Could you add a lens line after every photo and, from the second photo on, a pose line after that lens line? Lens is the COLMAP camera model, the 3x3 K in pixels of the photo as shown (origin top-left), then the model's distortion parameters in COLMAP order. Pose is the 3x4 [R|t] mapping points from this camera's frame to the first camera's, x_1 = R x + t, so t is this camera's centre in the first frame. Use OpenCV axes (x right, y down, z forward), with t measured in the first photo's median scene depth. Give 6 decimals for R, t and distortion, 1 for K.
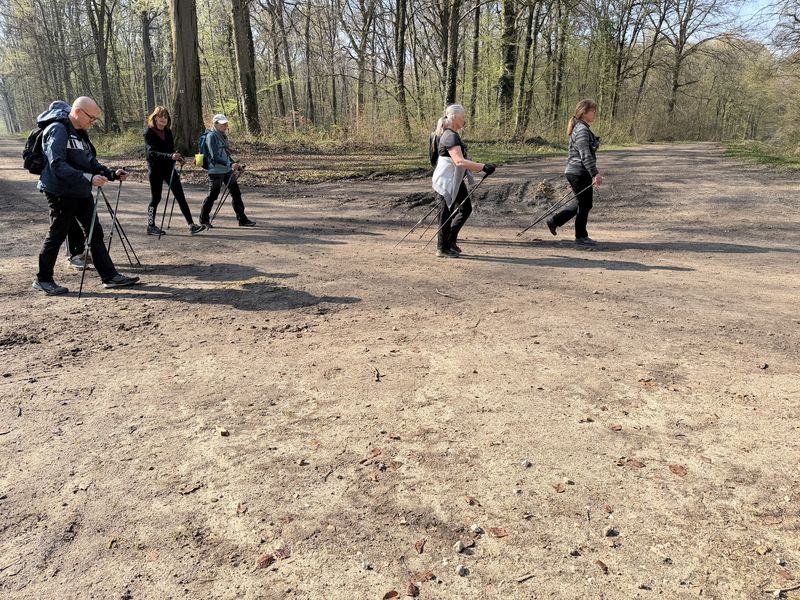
lens RADIAL K [[565.1, 0, 400.0], [0, 565.1, 300.0], [0, 0, 1]] dist [0.004952, 0.002419]
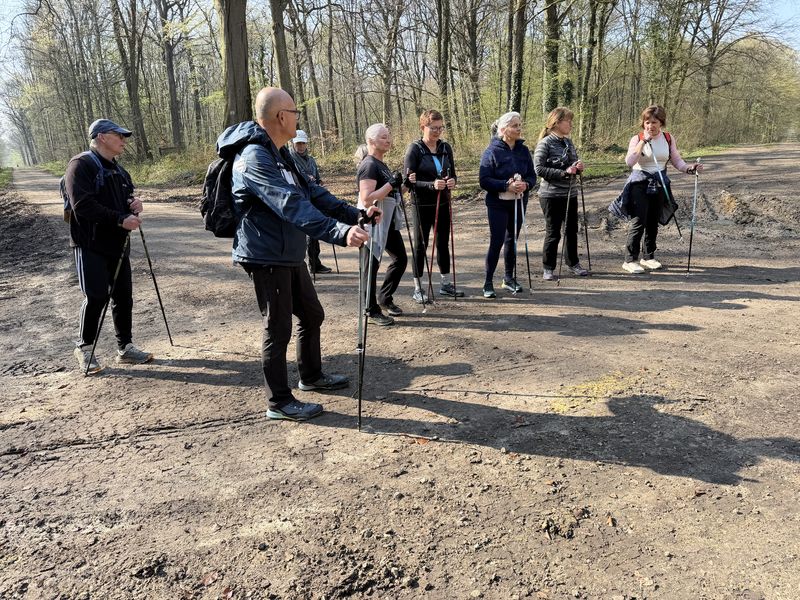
lens RADIAL K [[556.2, 0, 400.0], [0, 556.2, 300.0], [0, 0, 1]] dist [0.005860, -0.000620]
pose [[0.999071, -0.041457, -0.011764, -0.105967], [0.041194, 0.998914, -0.021773, -0.026378], [0.012654, 0.021268, 0.999694, 0.084536]]
